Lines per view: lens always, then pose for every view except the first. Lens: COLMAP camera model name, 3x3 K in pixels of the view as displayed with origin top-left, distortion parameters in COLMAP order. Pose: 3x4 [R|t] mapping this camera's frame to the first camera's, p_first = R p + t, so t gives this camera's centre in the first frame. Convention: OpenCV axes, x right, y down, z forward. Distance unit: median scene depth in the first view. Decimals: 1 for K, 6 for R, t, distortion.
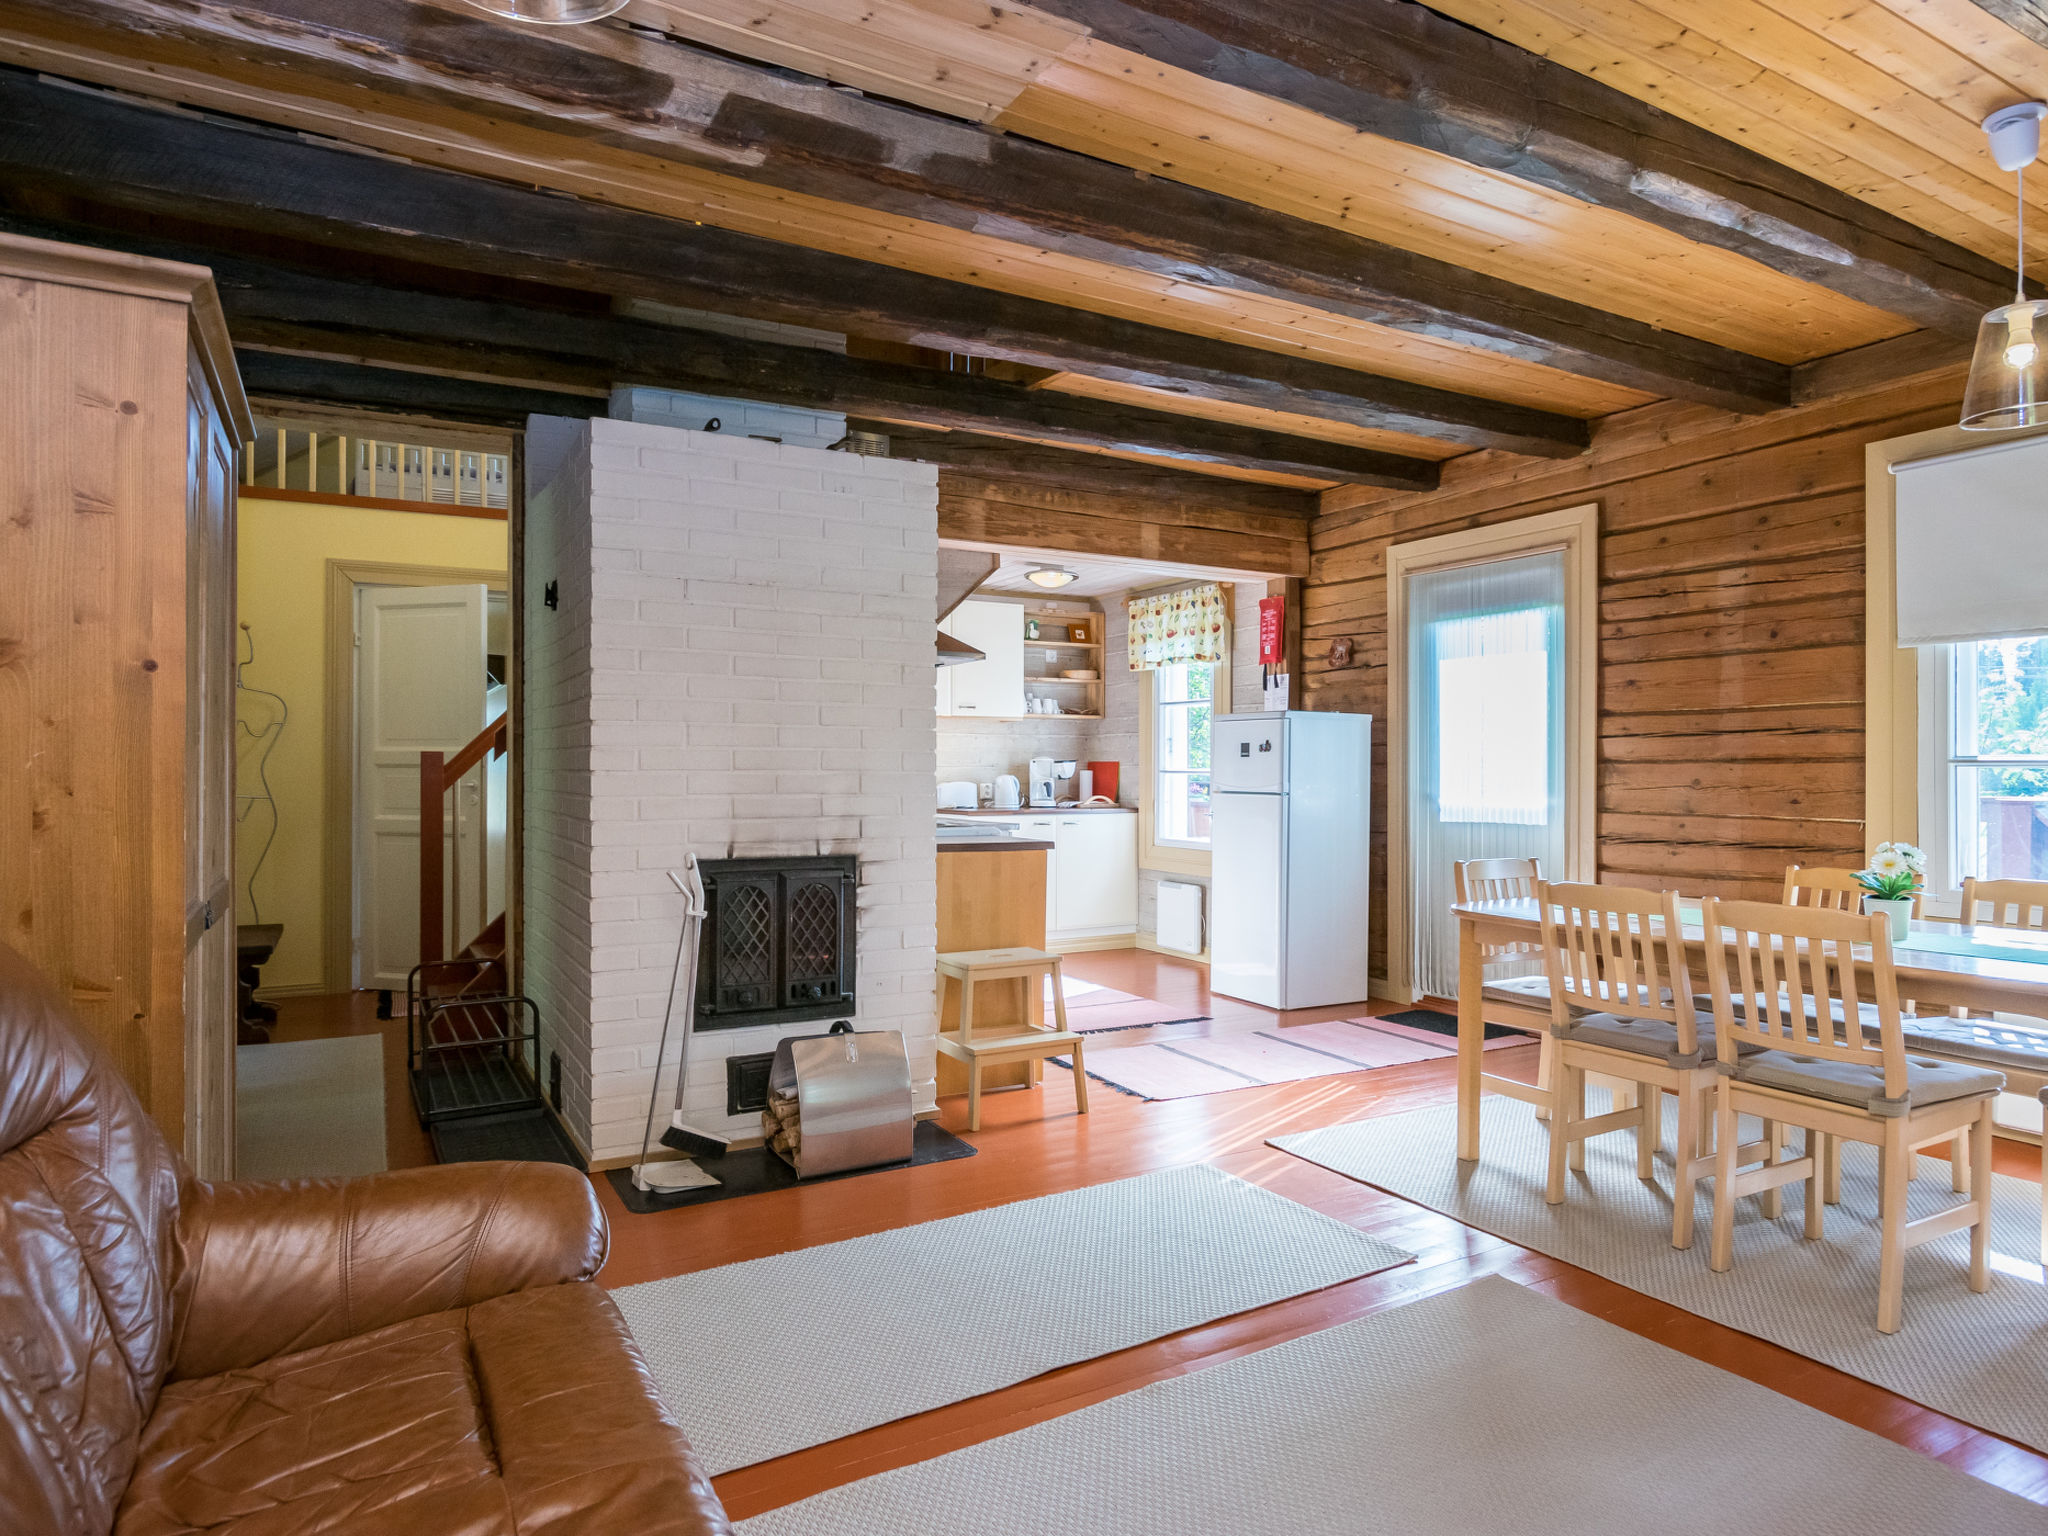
lens RADIAL K [[1201.0, 0, 1035.3], [0, 1201.0, 769.5], [0, 0, 1]] dist [-0.031273, 0.008968]
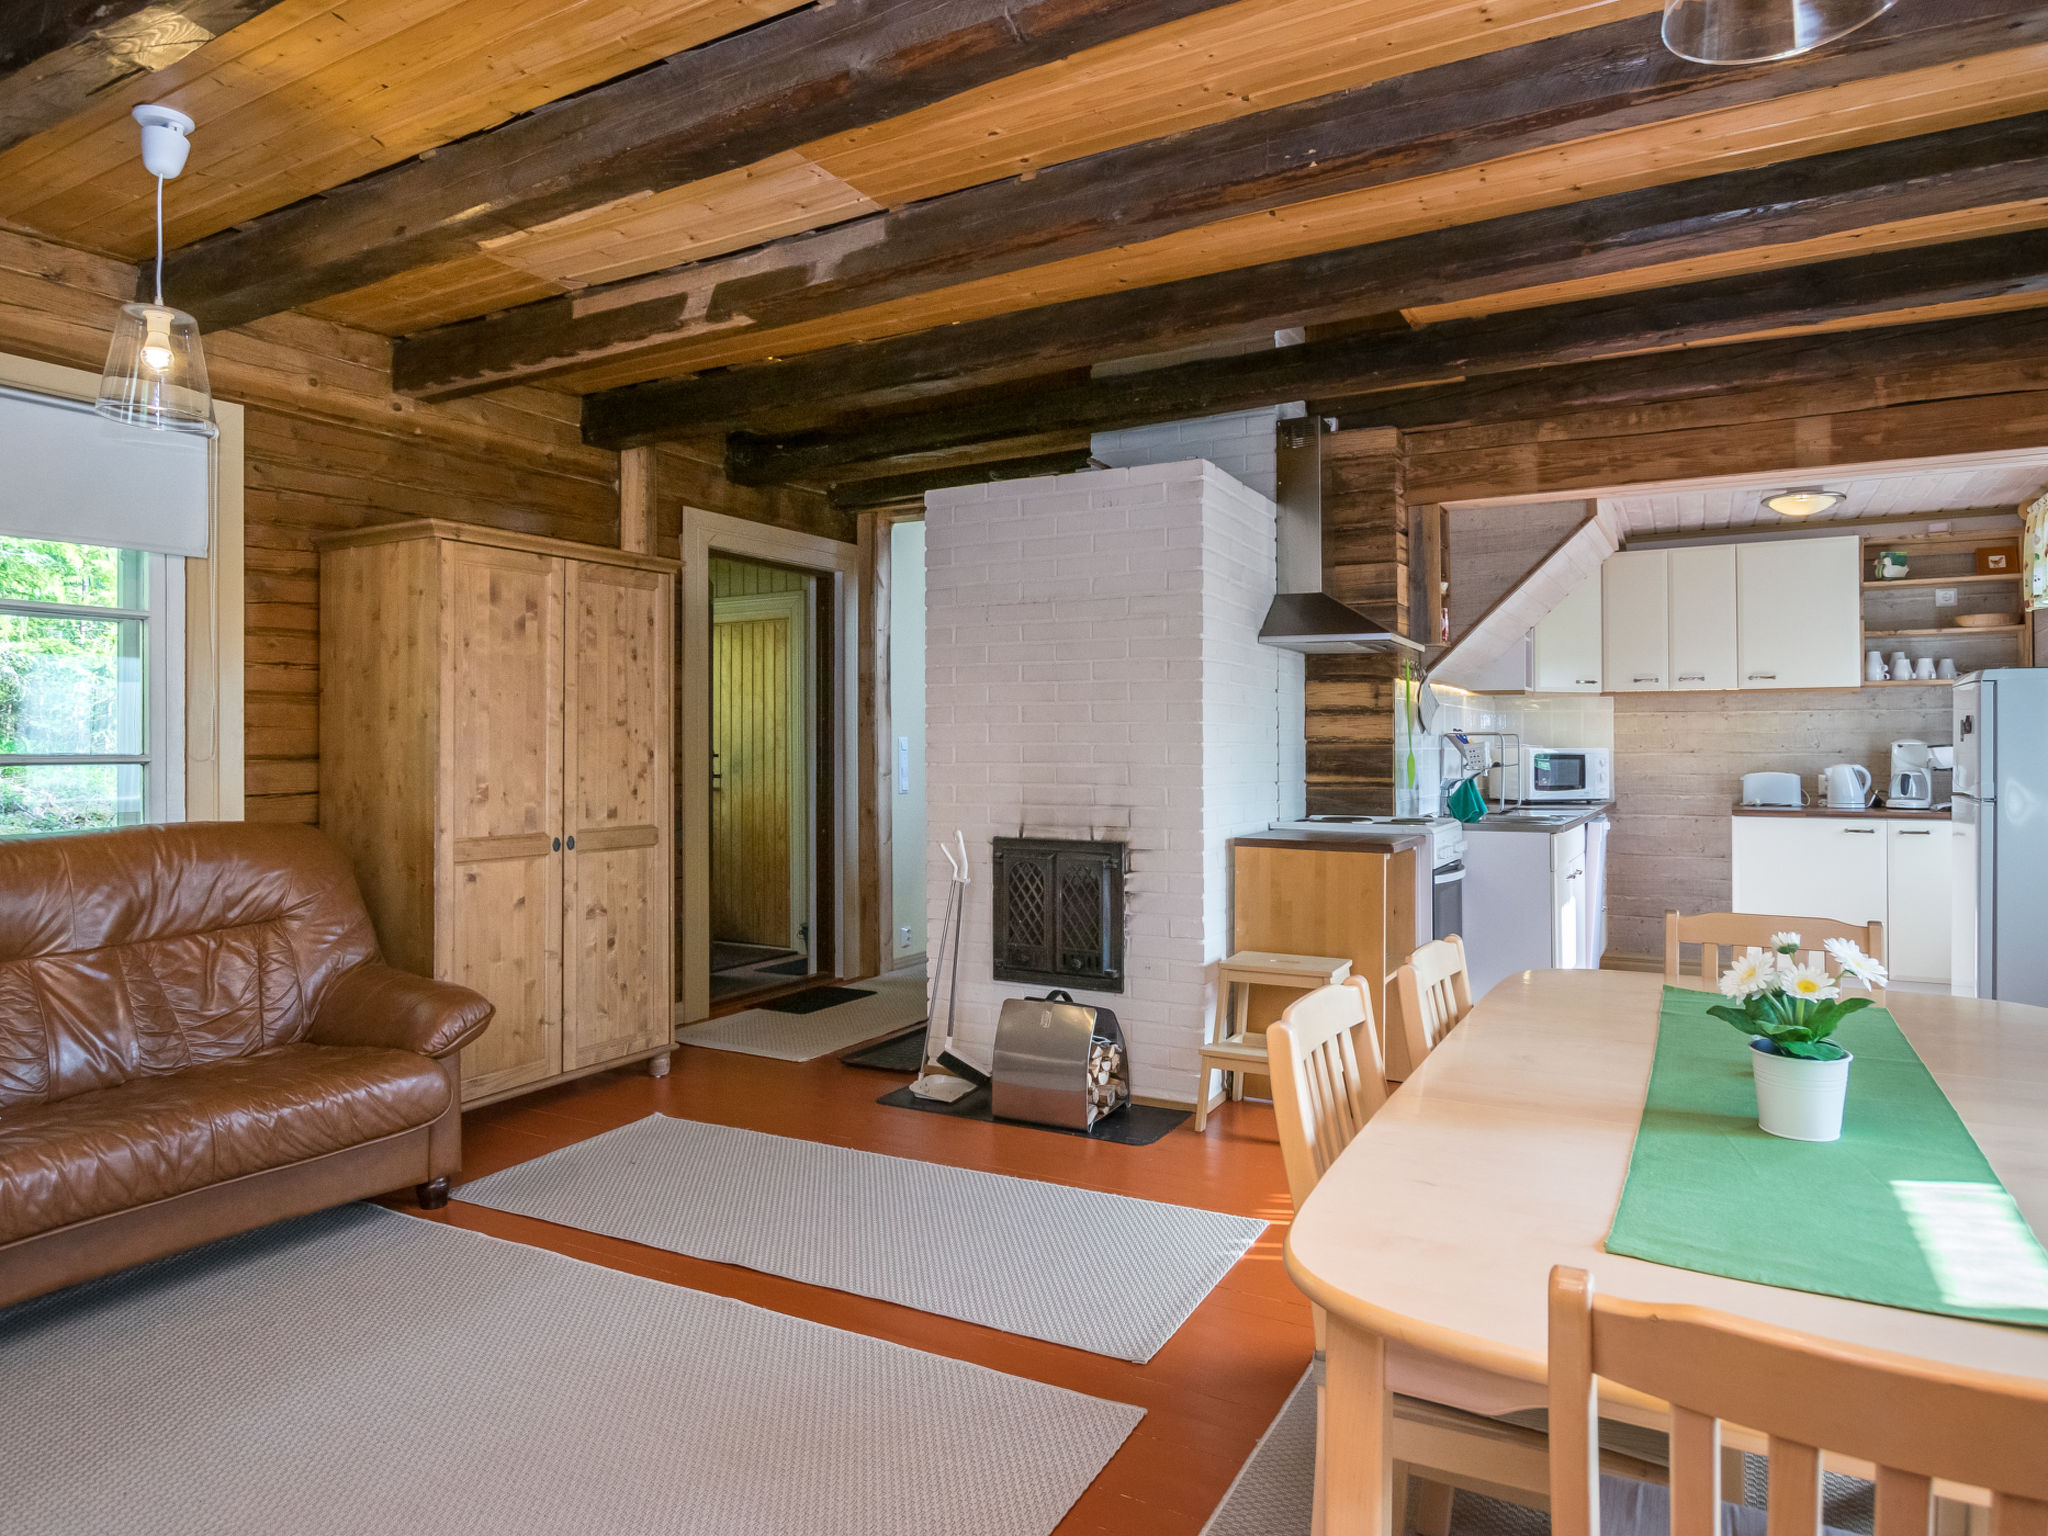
lens RADIAL K [[1201.0, 0, 1023.5], [0, 1201.0, 725.1], [0, 0, 1]] dist [-0.031273, 0.008968]
pose [[0.524970, -0.019629, -0.850894, 0.633809], [0.002618, 0.999767, -0.021448, -0.009286], [0.851116, 0.009032, 0.524899, 0.321710]]
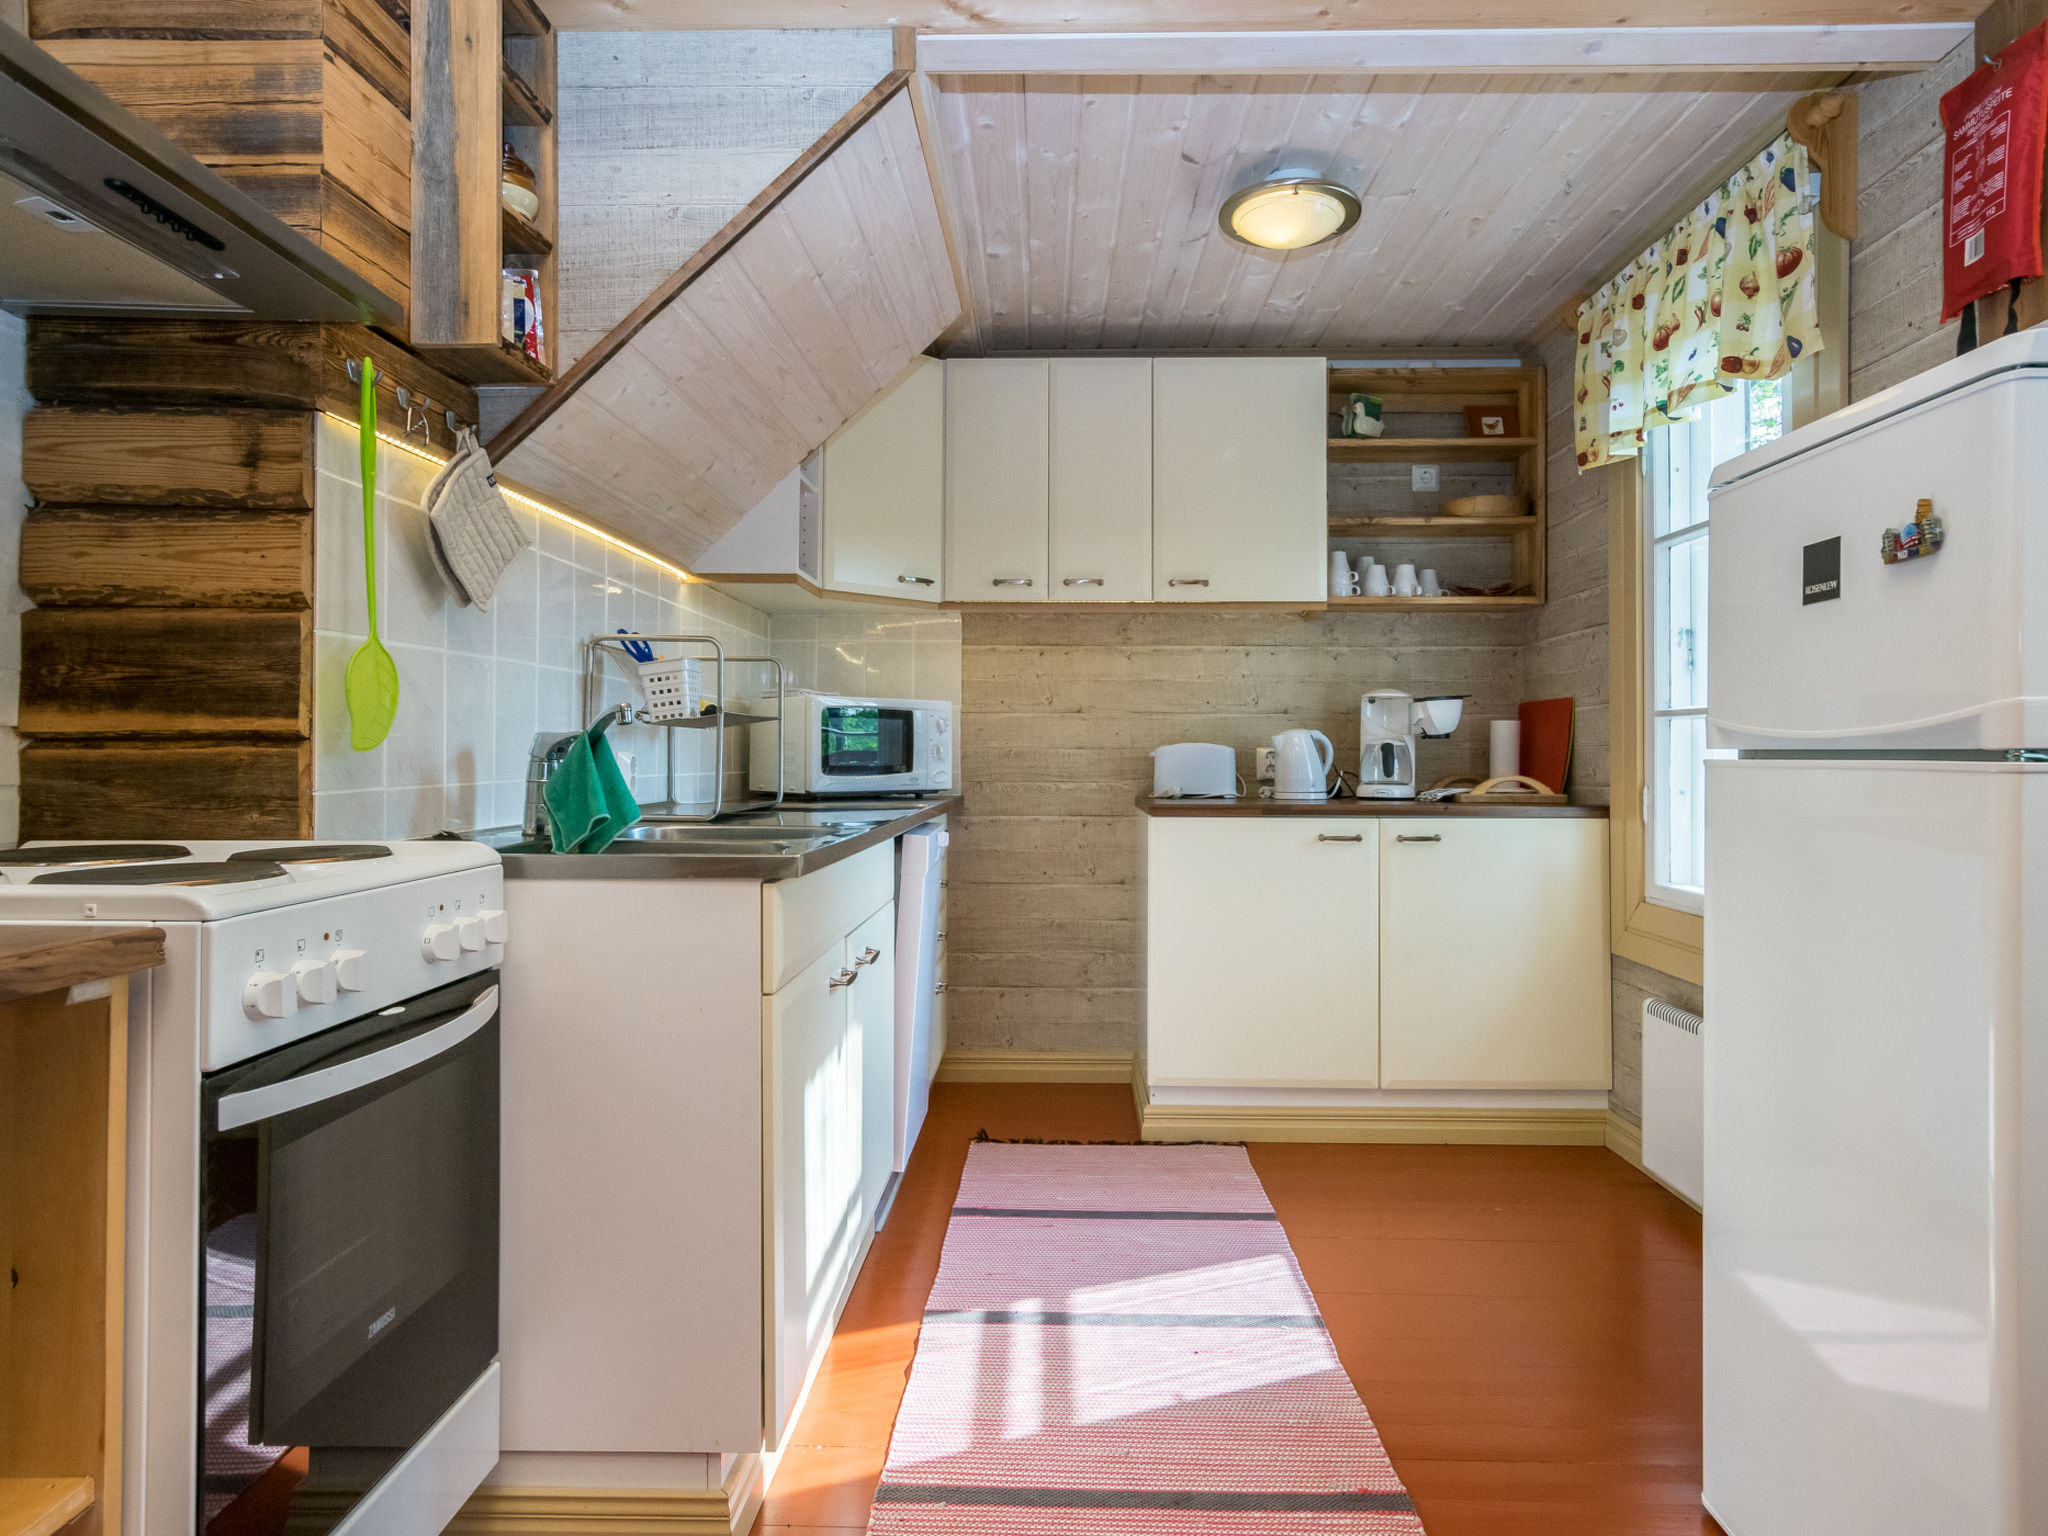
lens RADIAL K [[1201.0, 0, 983.3], [0, 1201.0, 751.9], [0, 0, 1]] dist [-0.031273, 0.008968]
pose [[0.849778, 0.000266, -0.527140, 0.221390], [-0.001214, 0.999998, -0.001452, 0.026948], [0.527139, 0.001874, 0.849777, 1.007340]]
